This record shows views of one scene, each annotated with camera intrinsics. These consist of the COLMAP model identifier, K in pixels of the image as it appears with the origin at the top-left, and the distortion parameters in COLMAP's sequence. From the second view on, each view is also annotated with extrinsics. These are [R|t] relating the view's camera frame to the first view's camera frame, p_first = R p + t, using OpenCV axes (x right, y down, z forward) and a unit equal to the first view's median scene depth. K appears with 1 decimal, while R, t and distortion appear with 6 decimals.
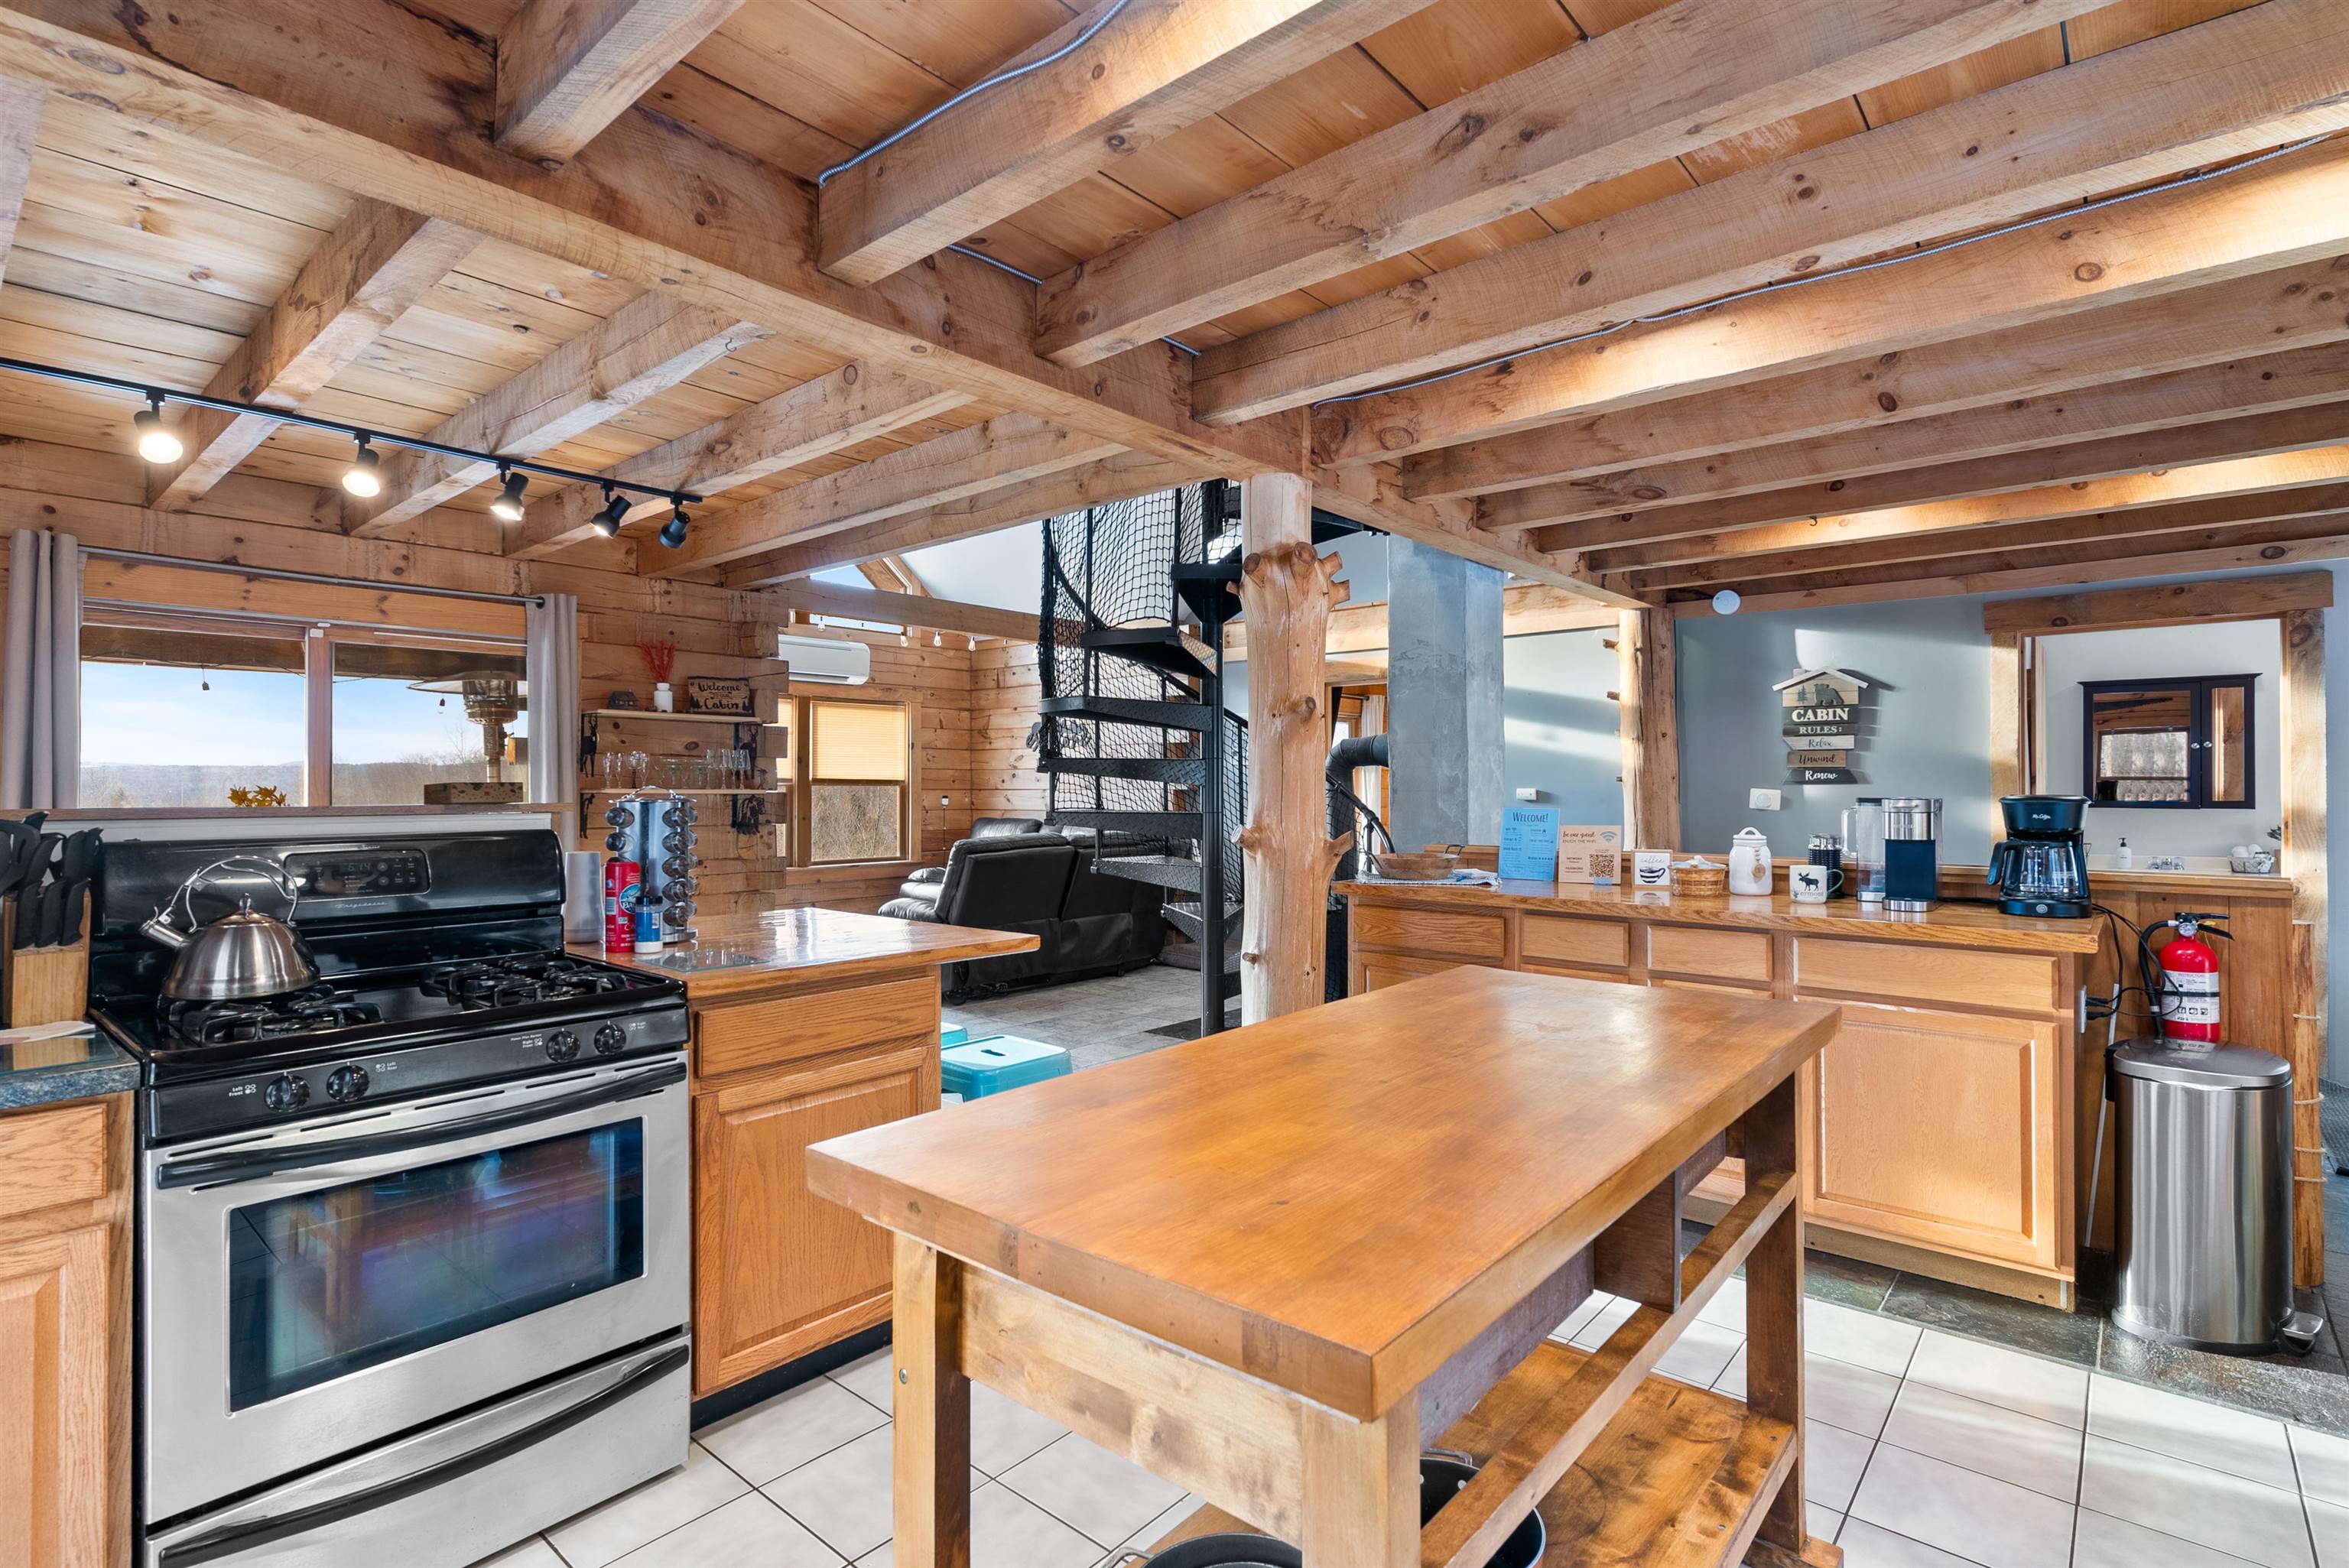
lens RADIAL K [[1152.0, 0, 1164.2], [0, 1152.0, 785.8], [0, 0, 1]] dist [0.007194, -0.002494]
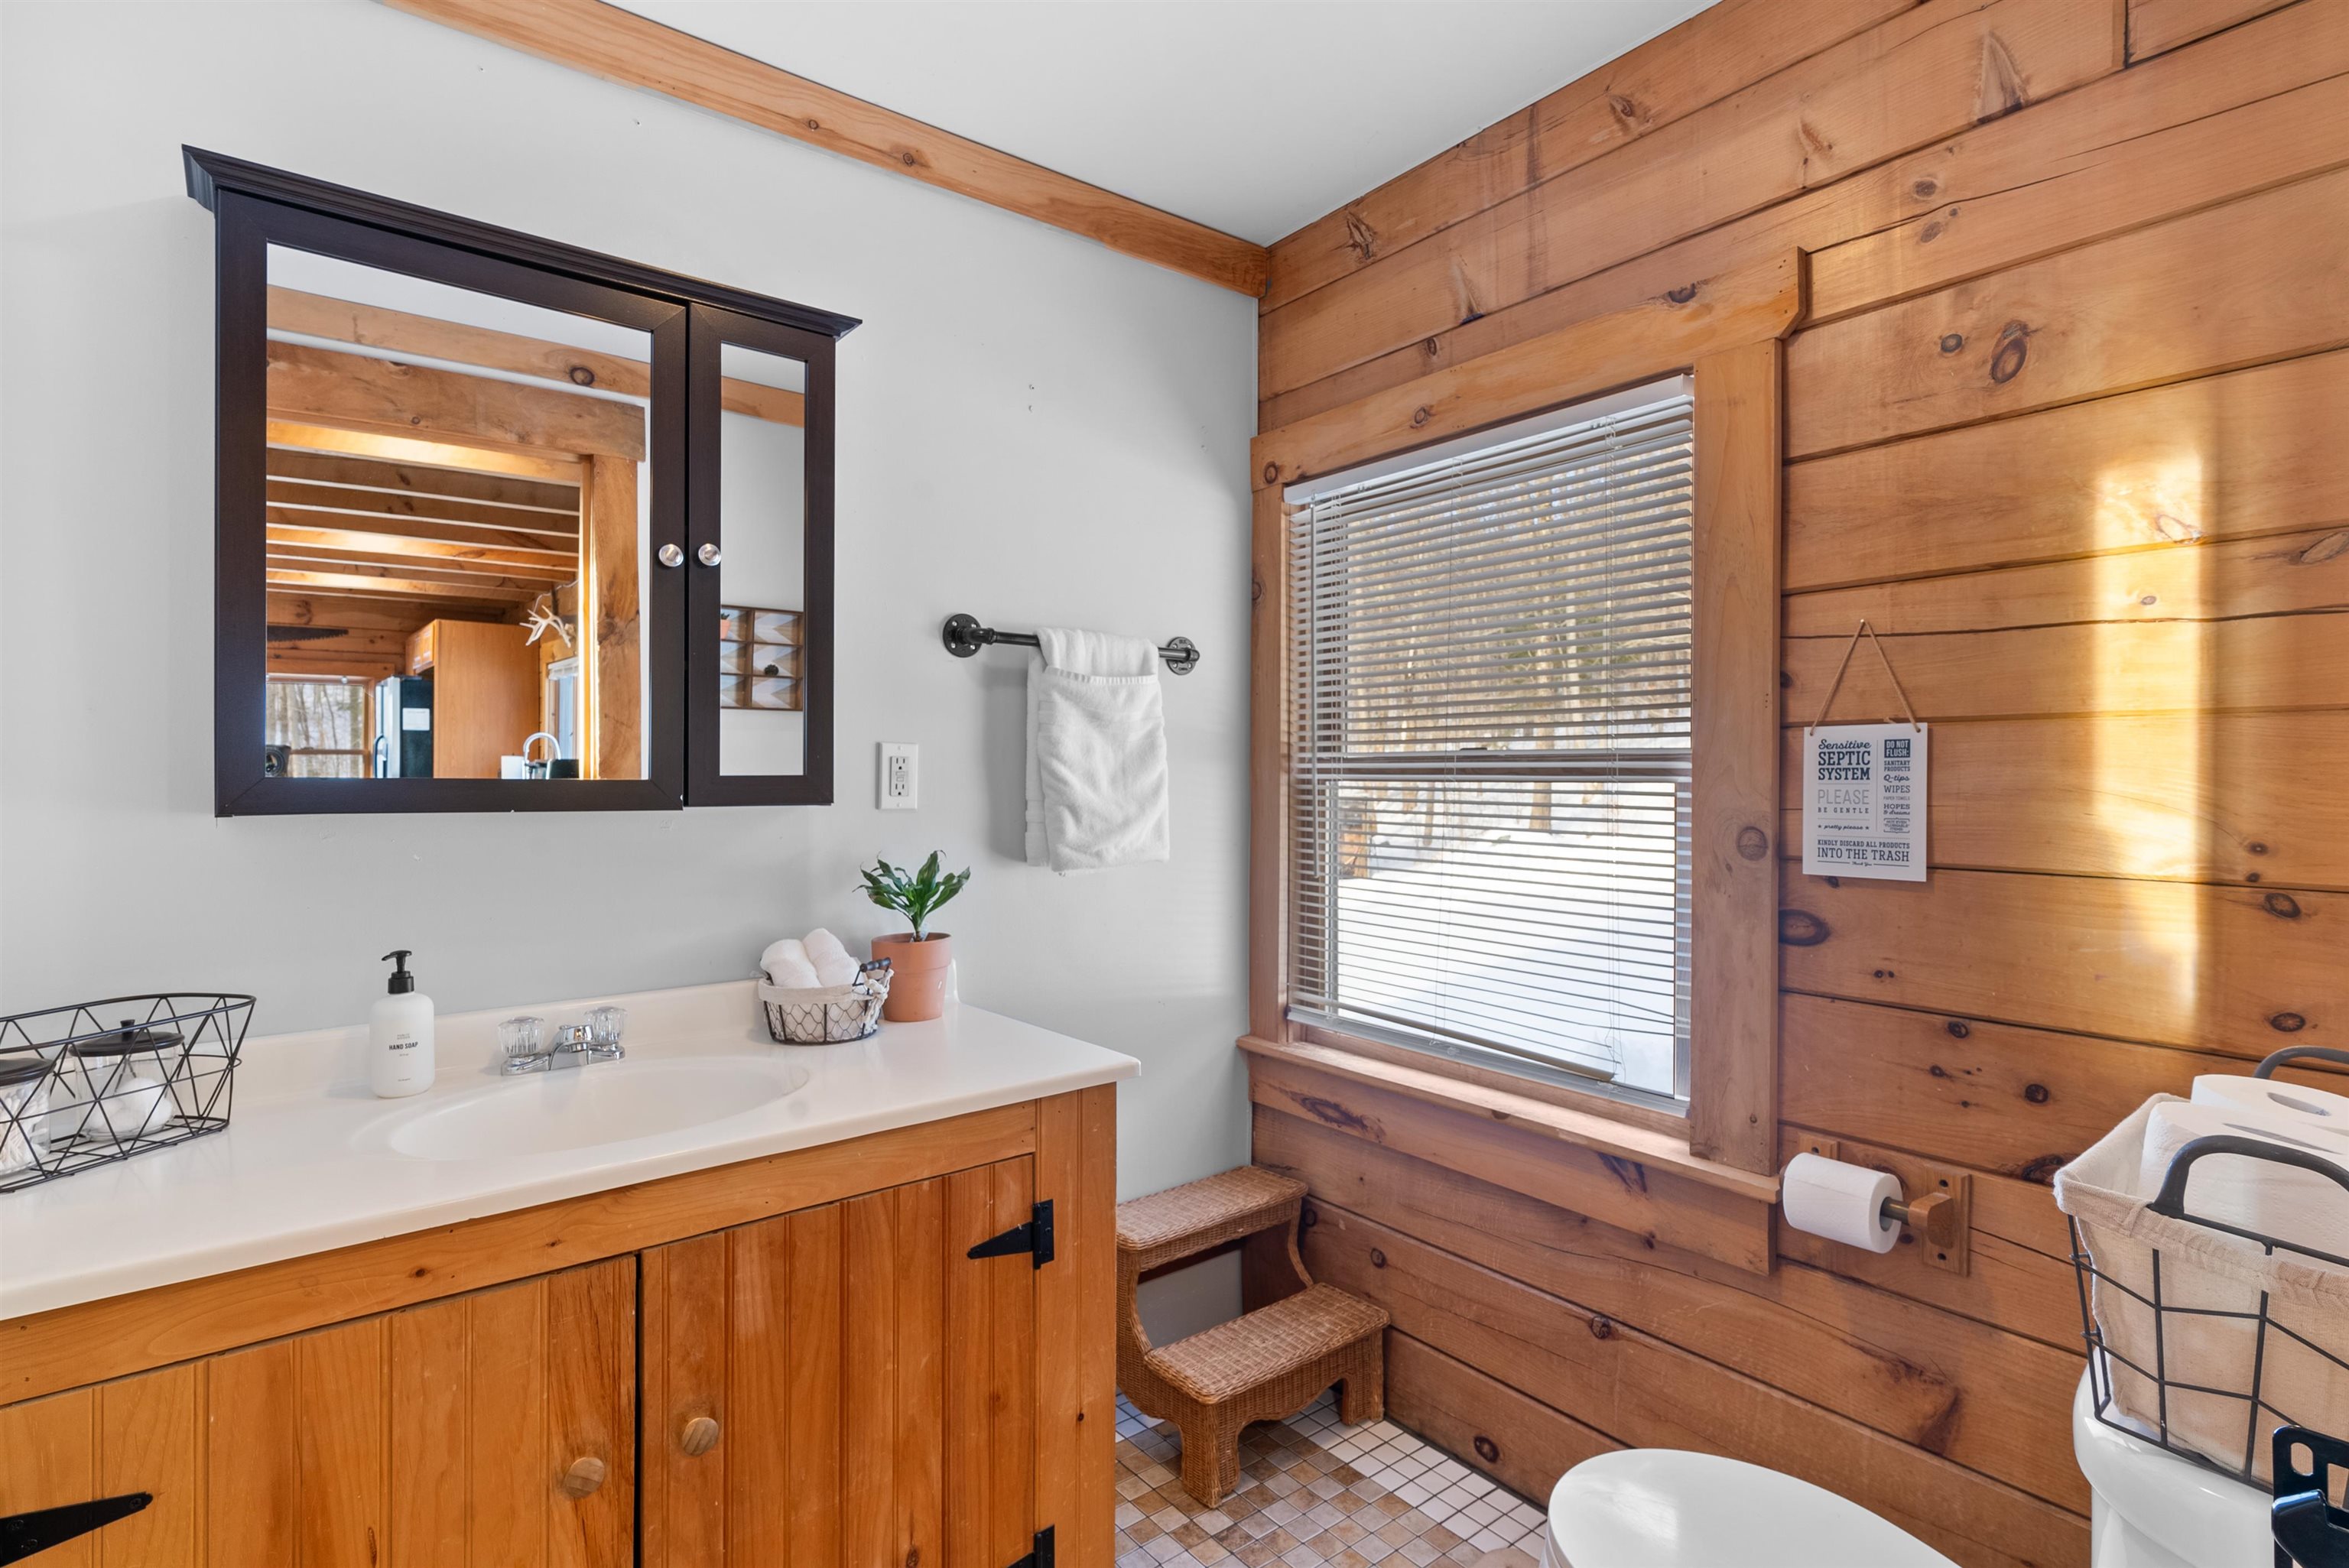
lens RADIAL K [[1152.0, 0, 1169.0], [0, 1152.0, 782.0], [0, 0, 1]] dist [0.007194, -0.002494]
pose [[0.193370, -0.004961, 0.981113, 0.672873], [-0.001234, 0.999985, 0.005299, 0.012752], [-0.981125, -0.002236, 0.193361, 0.851341]]
